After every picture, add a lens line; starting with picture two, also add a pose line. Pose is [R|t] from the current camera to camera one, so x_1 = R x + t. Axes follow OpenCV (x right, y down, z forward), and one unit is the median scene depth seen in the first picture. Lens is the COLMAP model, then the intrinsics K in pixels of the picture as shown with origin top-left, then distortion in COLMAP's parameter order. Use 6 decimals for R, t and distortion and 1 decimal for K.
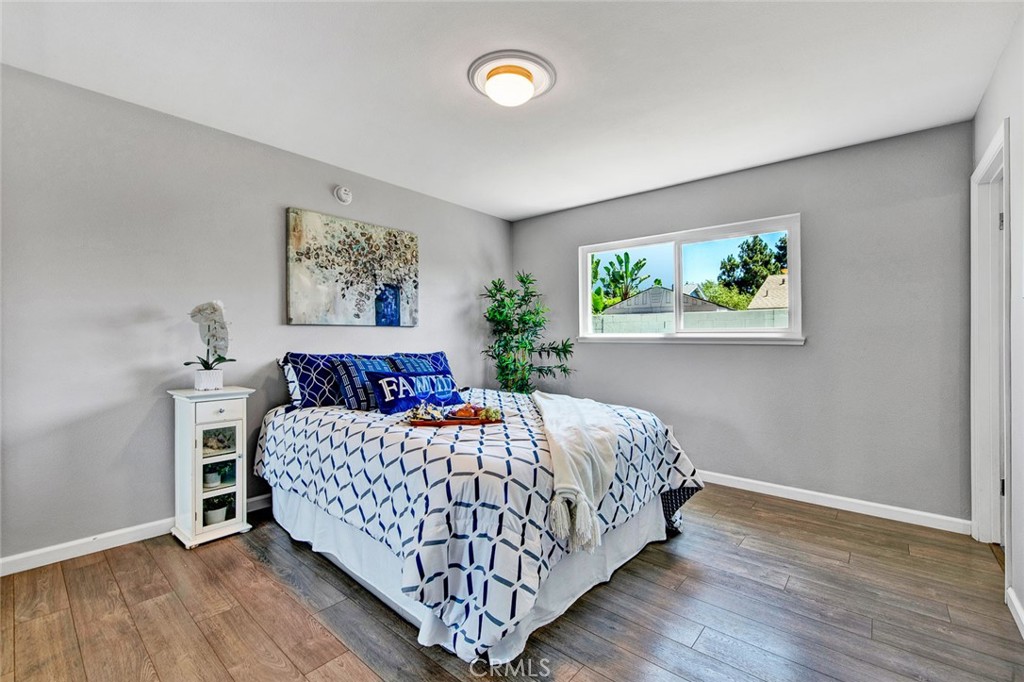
lens RADIAL K [[416.6, 0, 517.1], [0, 416.6, 339.7], [0, 0, 1]] dist [-0.013560, -0.001633]
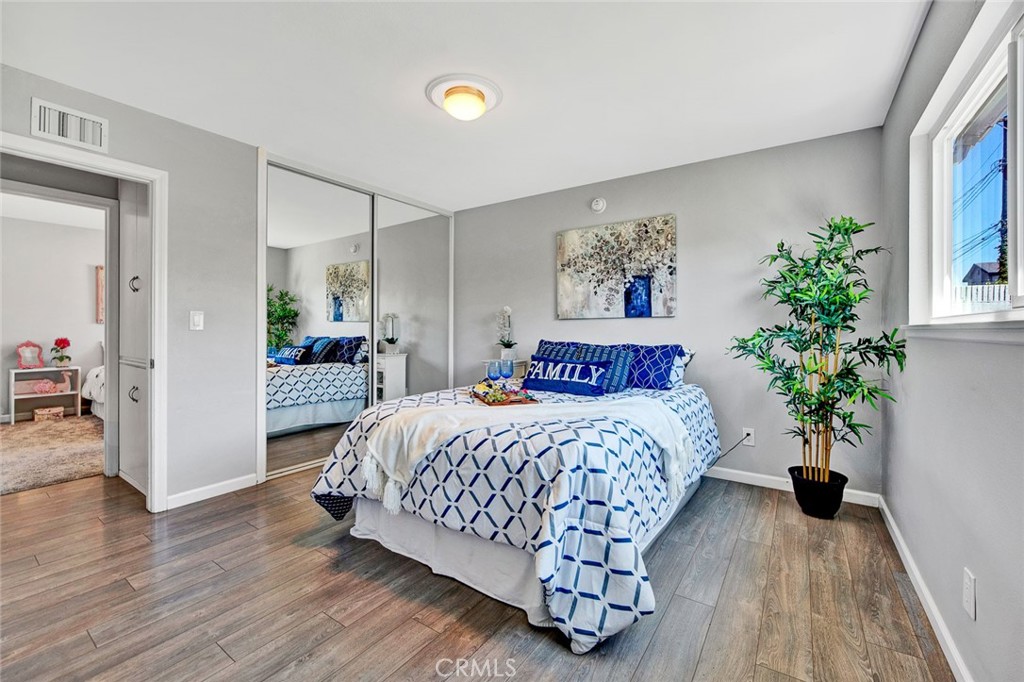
lens RADIAL K [[416.6, 0, 507.5], [0, 416.6, 336.0], [0, 0, 1]] dist [-0.013560, -0.001633]
pose [[0.143821, 0.007330, -0.989577, 0.658625], [-0.004070, 0.999968, 0.006815, 0.007070], [0.989595, 0.003047, 0.143846, 0.557853]]
